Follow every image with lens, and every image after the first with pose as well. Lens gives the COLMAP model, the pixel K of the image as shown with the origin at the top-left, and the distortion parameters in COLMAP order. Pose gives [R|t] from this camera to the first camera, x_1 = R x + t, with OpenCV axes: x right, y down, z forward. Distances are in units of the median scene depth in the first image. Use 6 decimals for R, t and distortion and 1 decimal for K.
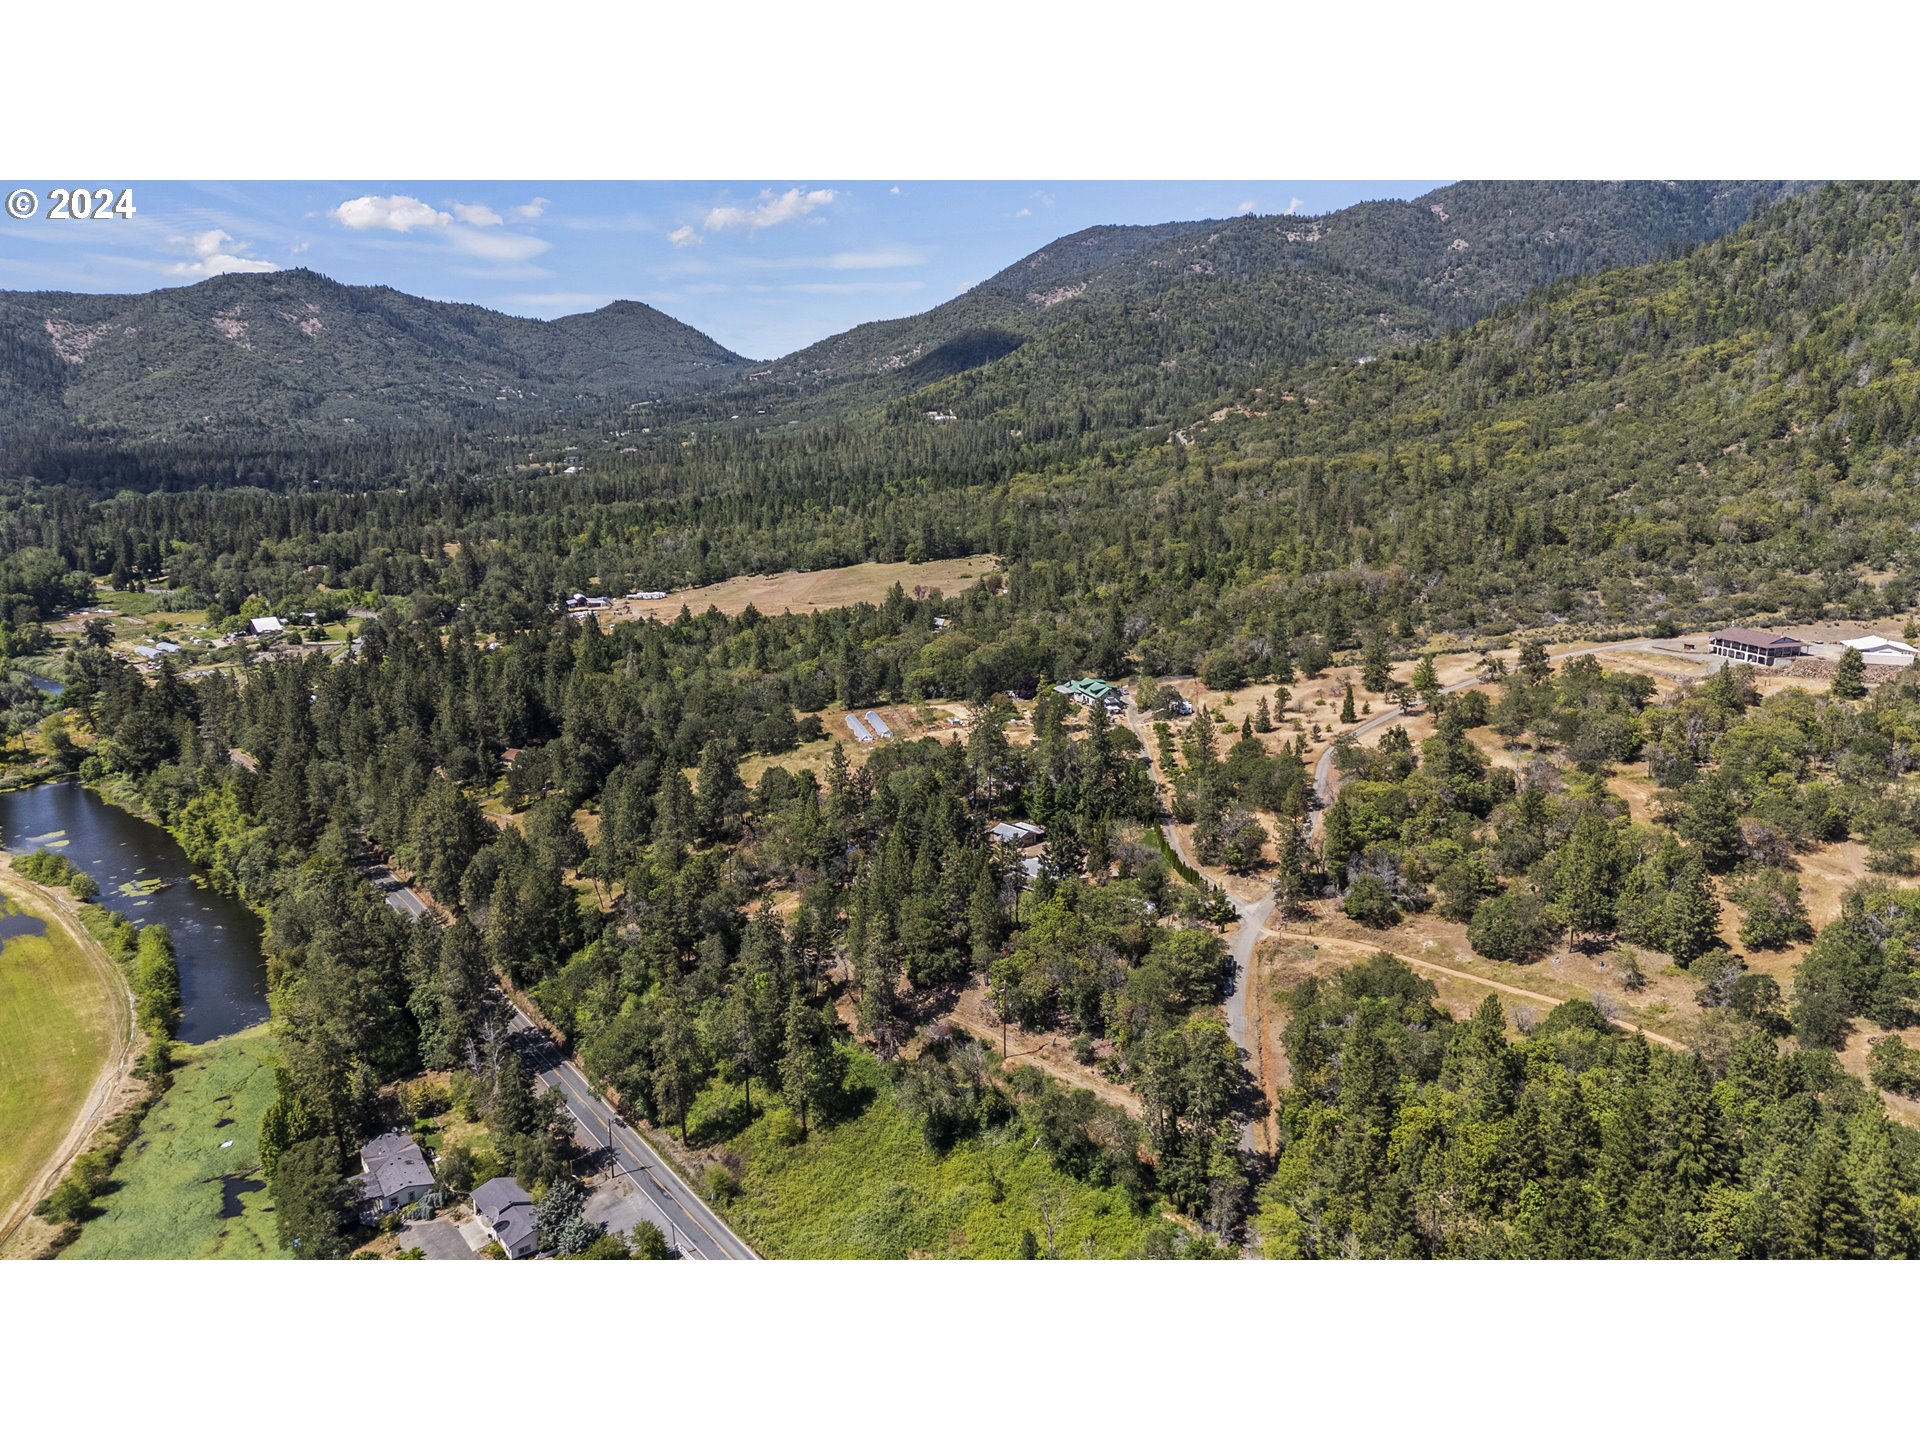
lens RADIAL K [[1457.1, 0, 959.0], [0, 1457.1, 715.6], [0, 0, 1]] dist [0.057743, -0.039988]
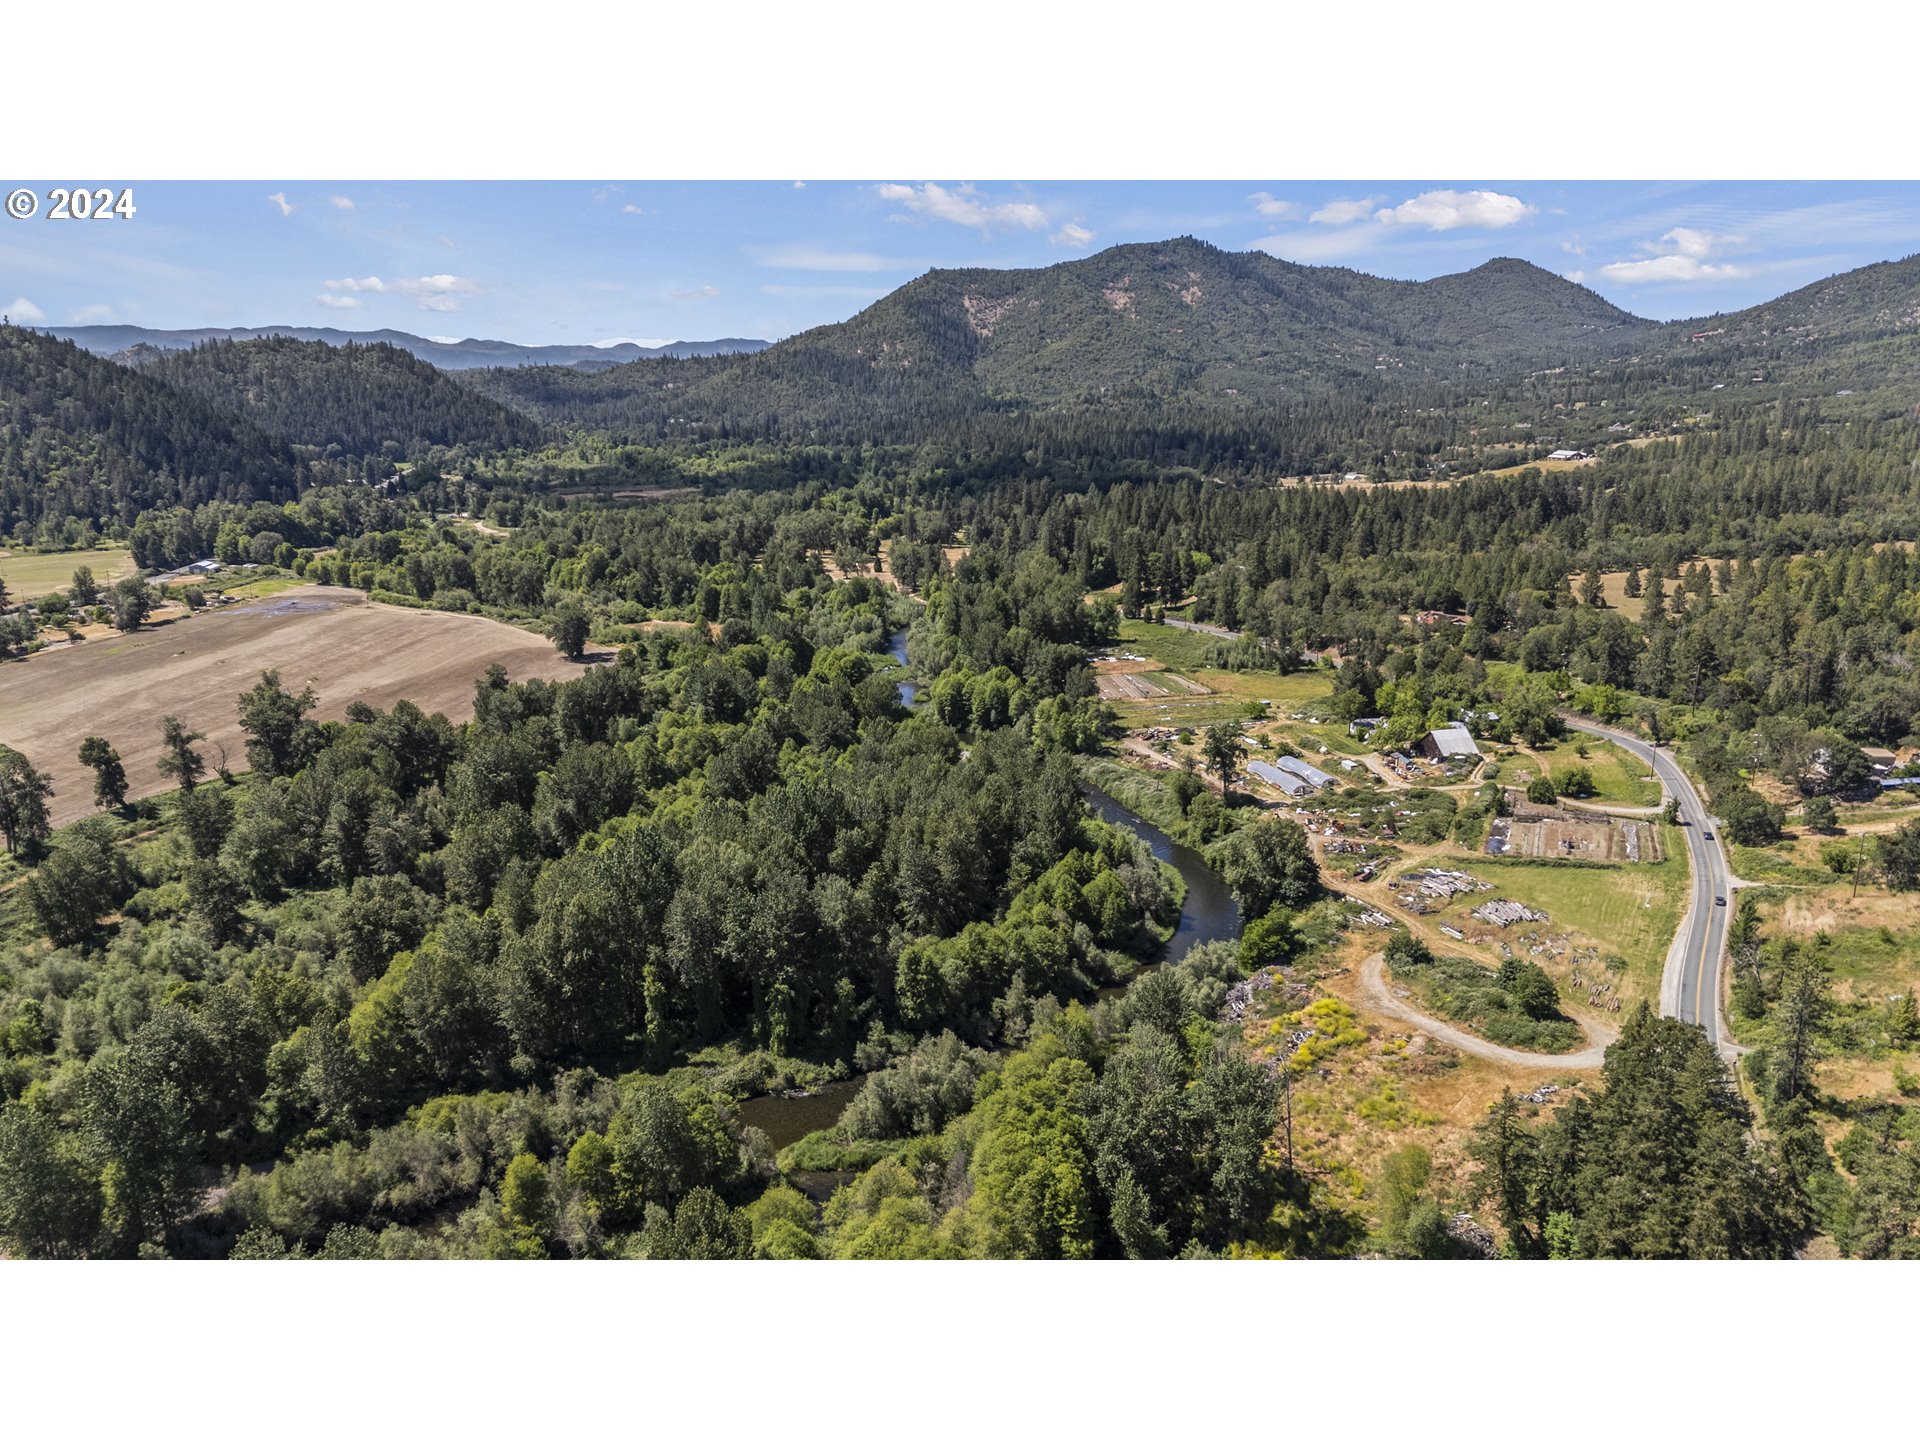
lens RADIAL K [[1457.1, 0, 962.7], [0, 1457.1, 723.3], [0, 0, 1]] dist [0.057743, -0.039988]
pose [[0.868746, 0.118575, -0.480854, -0.078085], [-0.107451, 0.992916, 0.050717, -0.016670], [0.483461, 0.007609, 0.875333, 0.087376]]
